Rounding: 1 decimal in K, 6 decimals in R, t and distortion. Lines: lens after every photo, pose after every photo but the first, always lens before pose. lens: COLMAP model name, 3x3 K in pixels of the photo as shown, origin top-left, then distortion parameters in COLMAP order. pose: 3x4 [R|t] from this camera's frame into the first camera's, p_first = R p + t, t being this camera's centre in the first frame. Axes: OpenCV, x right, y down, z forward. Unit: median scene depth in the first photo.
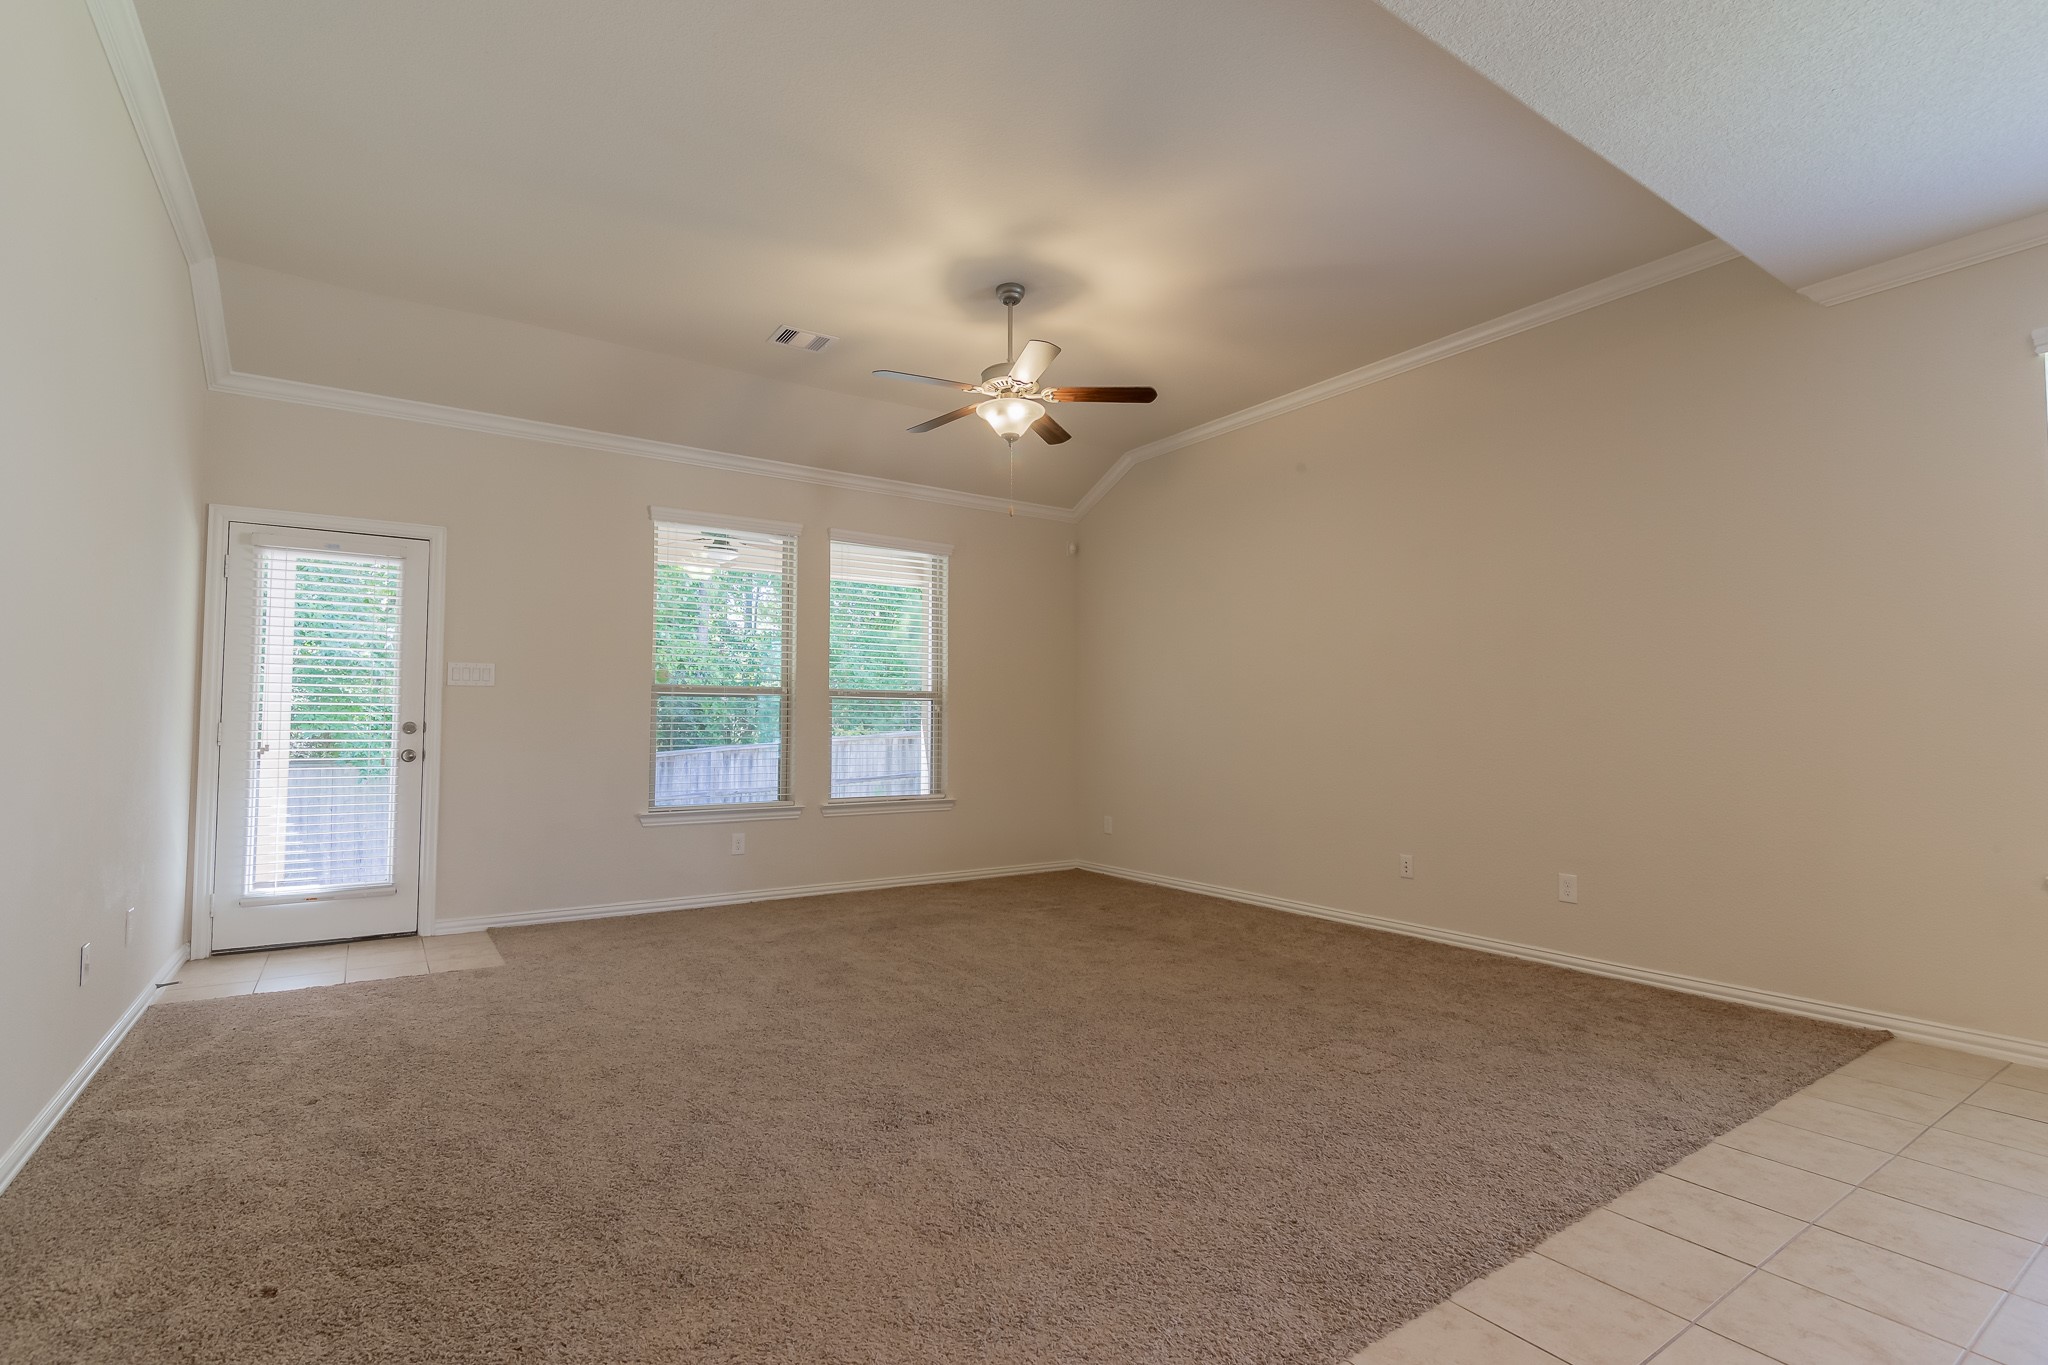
lens RADIAL K [[970.1, 0, 1029.5], [0, 970.1, 687.7], [0, 0, 1]] dist [-0.003658, -0.000267]
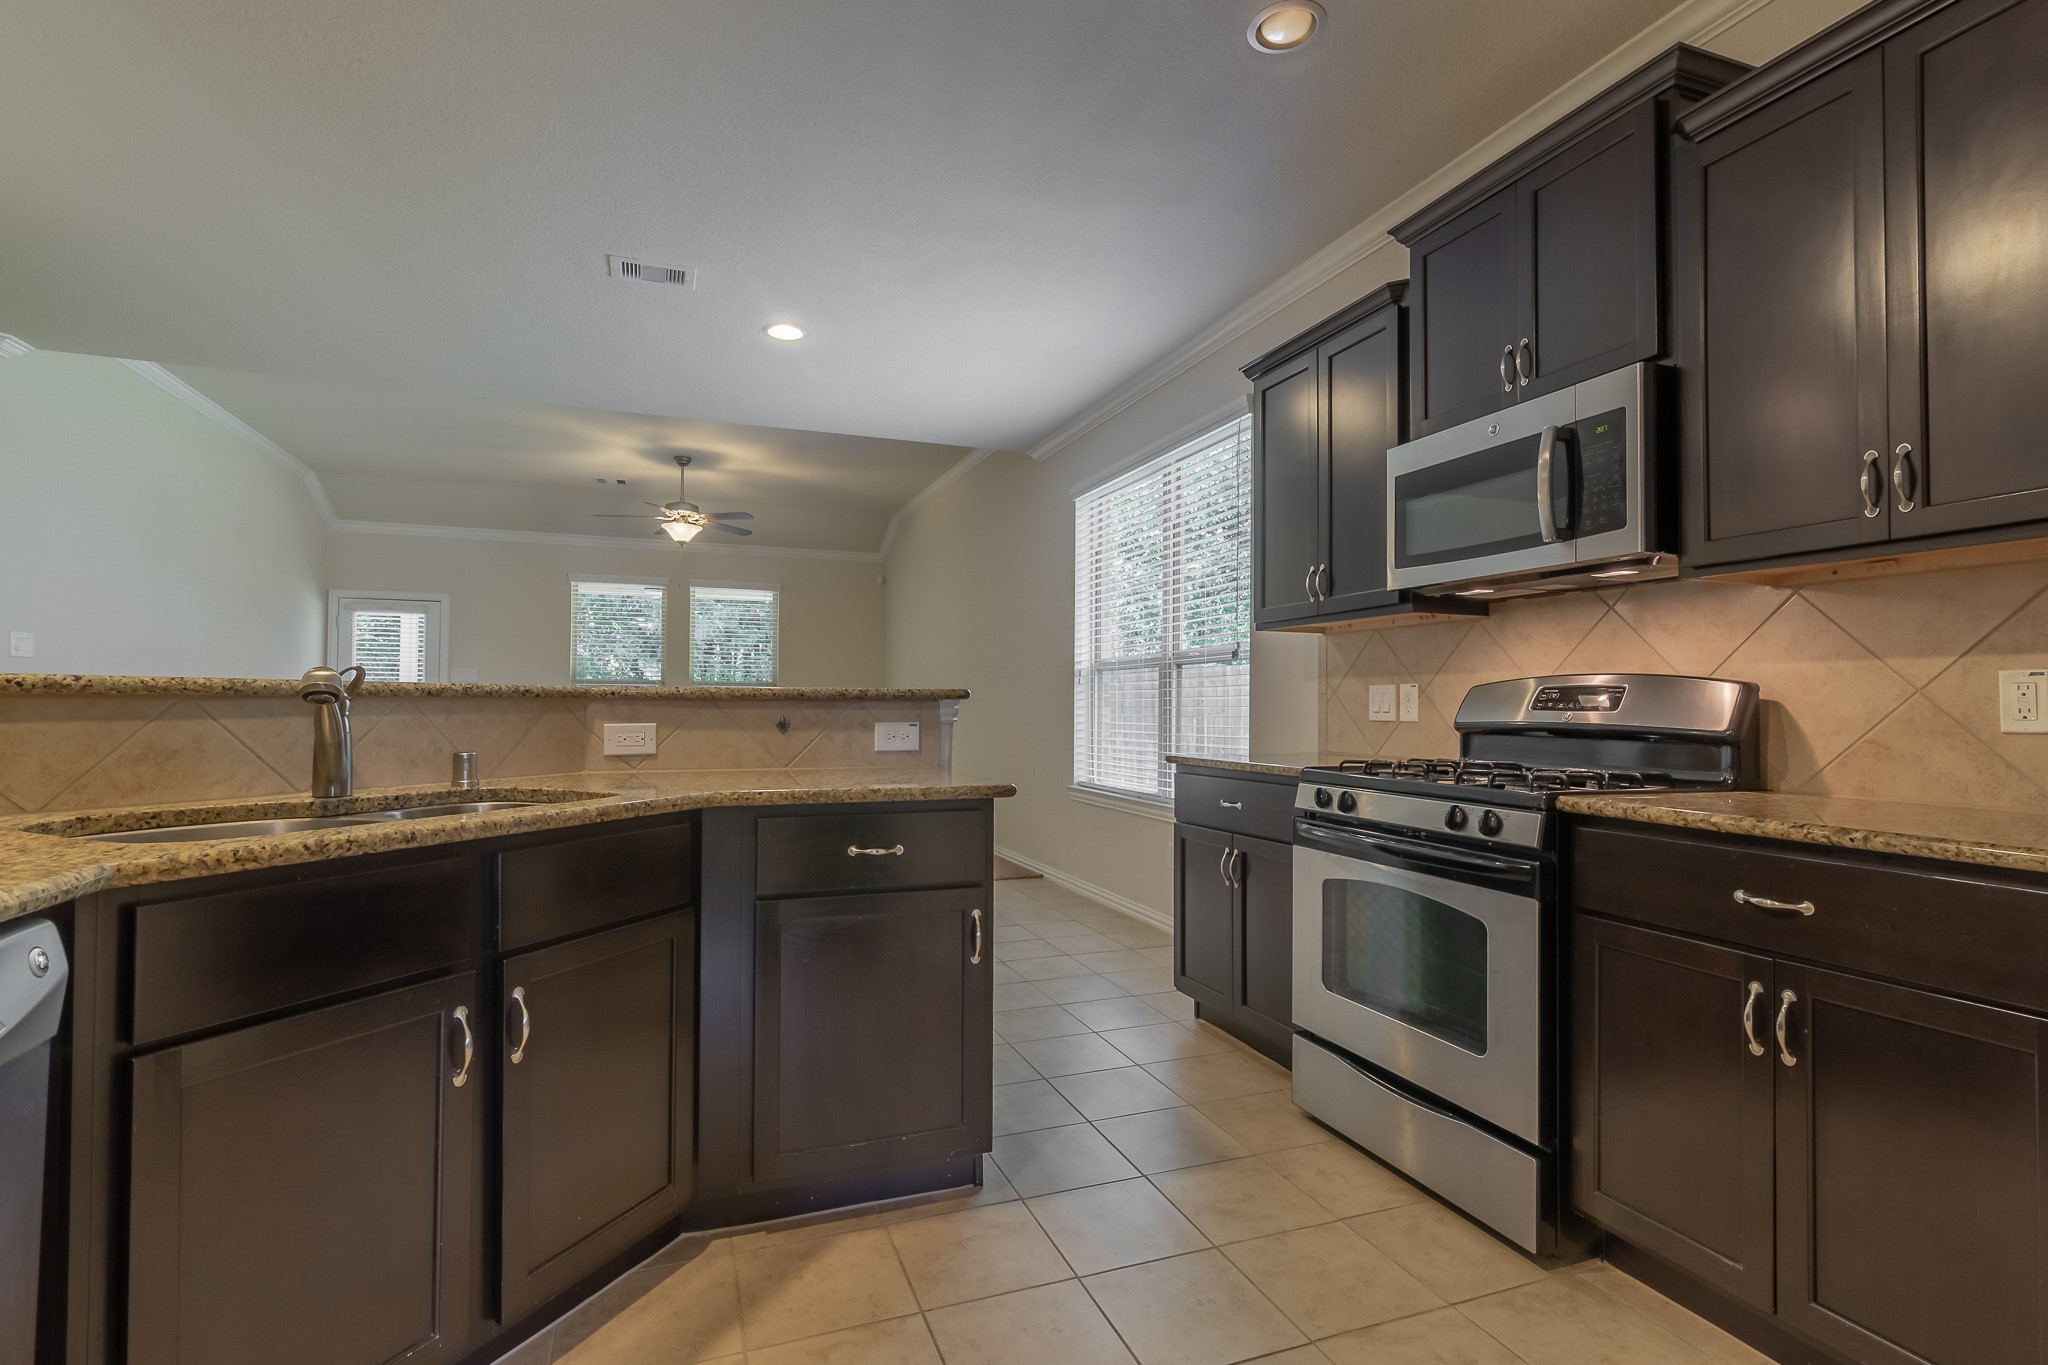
lens RADIAL K [[970.1, 0, 1024.8], [0, 970.1, 683.9], [0, 0, 1]] dist [-0.003658, -0.000267]
pose [[0.970271, -0.001947, -0.242013, 0.955266], [0.006246, 0.999836, 0.017000, -0.021193], [0.241940, -0.018007, 0.970124, -0.545372]]
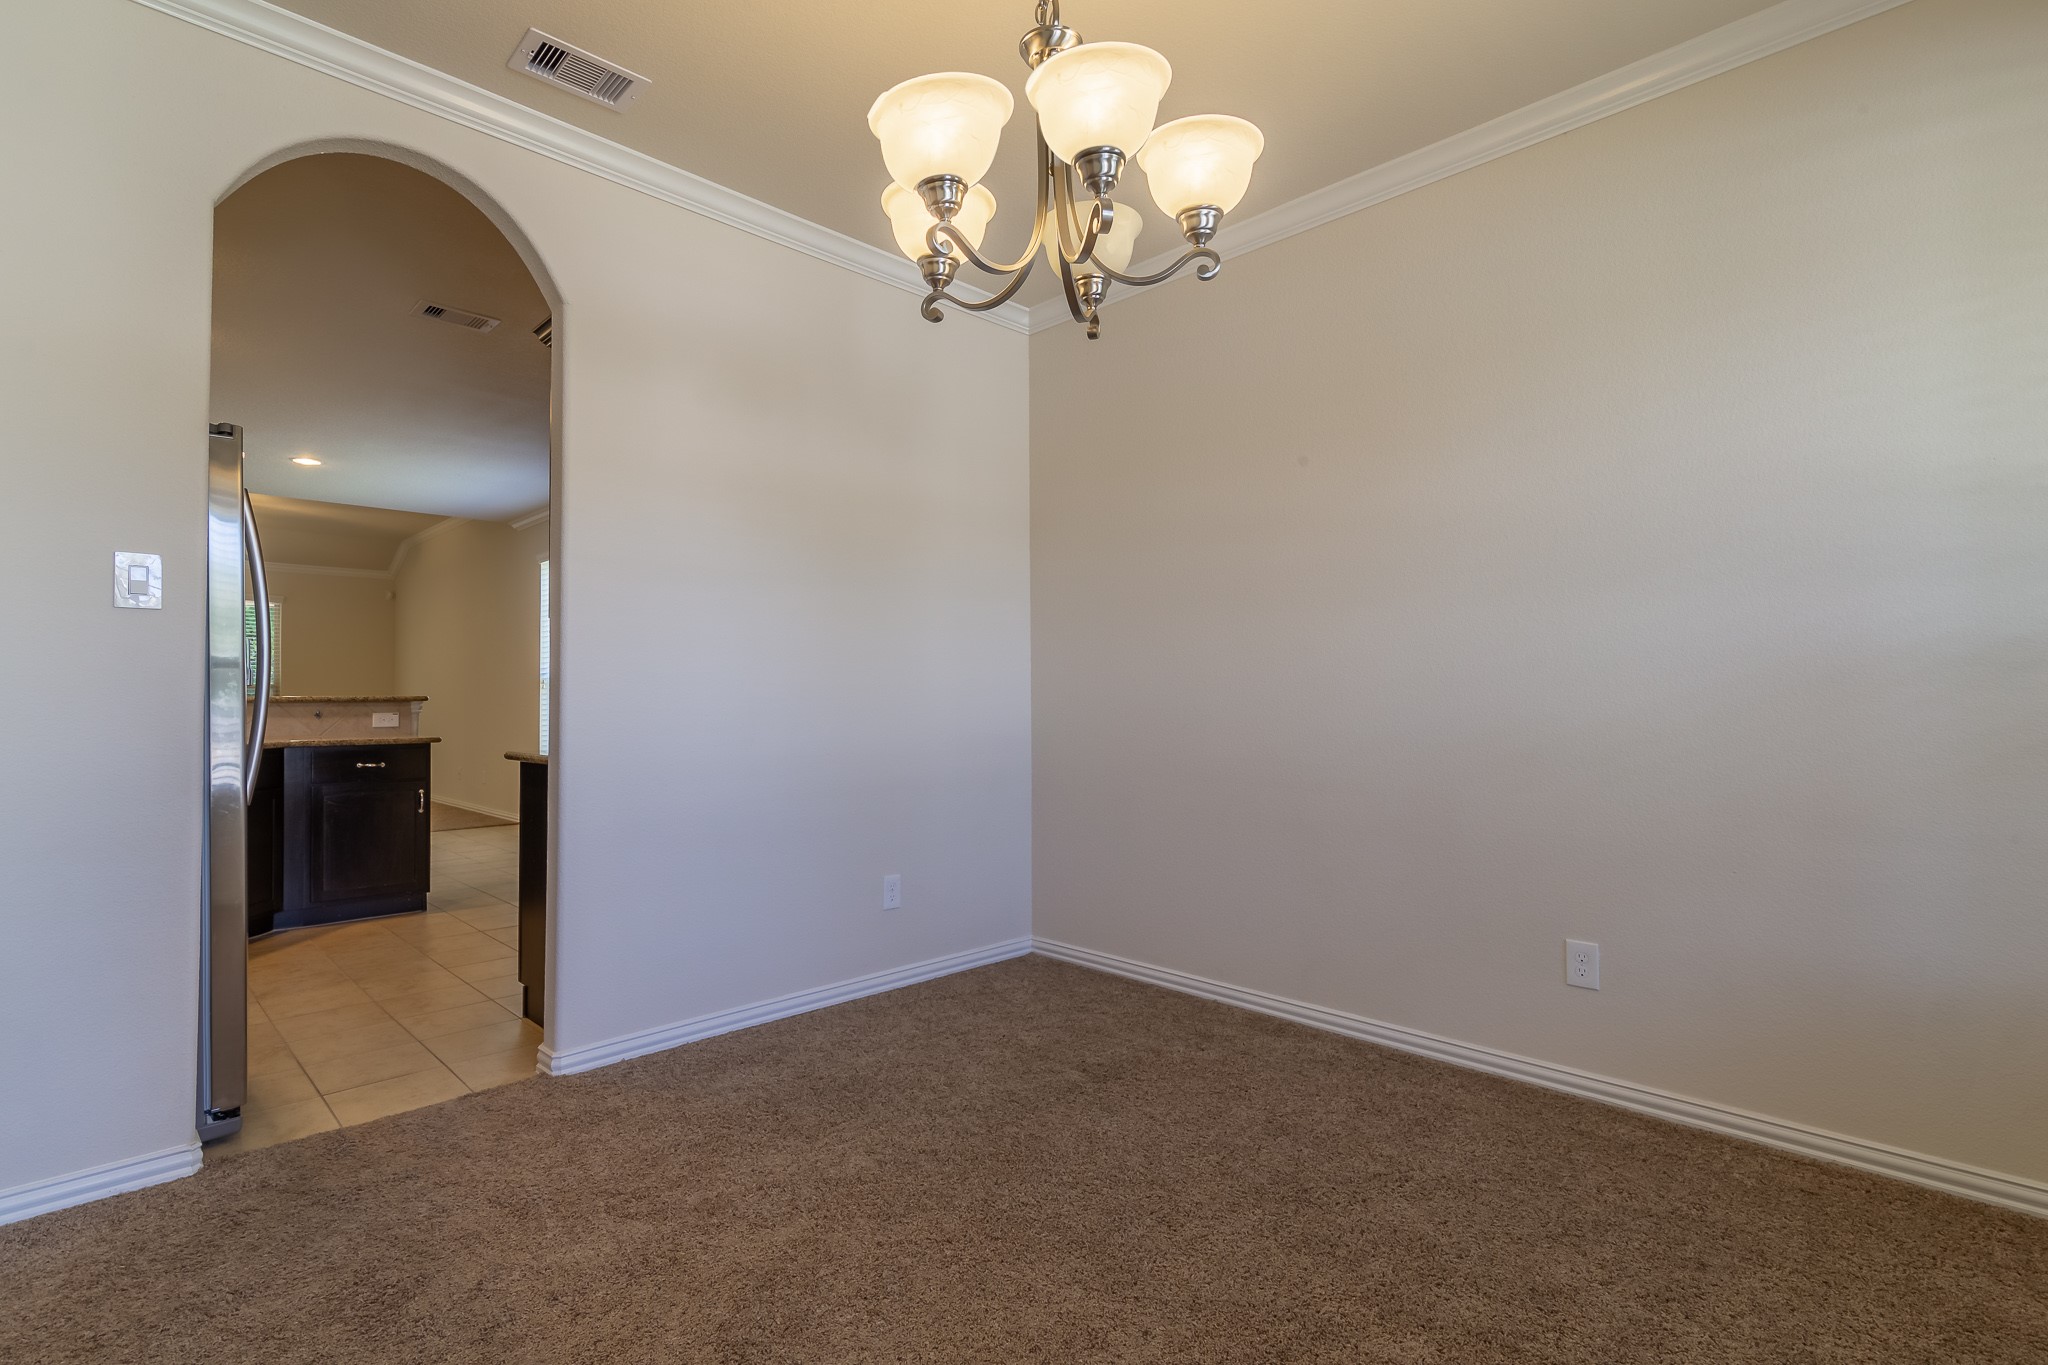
lens RADIAL K [[970.1, 0, 1018.7], [0, 970.1, 682.3], [0, 0, 1]] dist [-0.003658, -0.000267]
pose [[0.984621, -0.002024, 0.174692, 1.281758], [-0.001542, 0.999793, 0.020279, -0.049833], [-0.174697, -0.020237, 0.984414, -1.269819]]
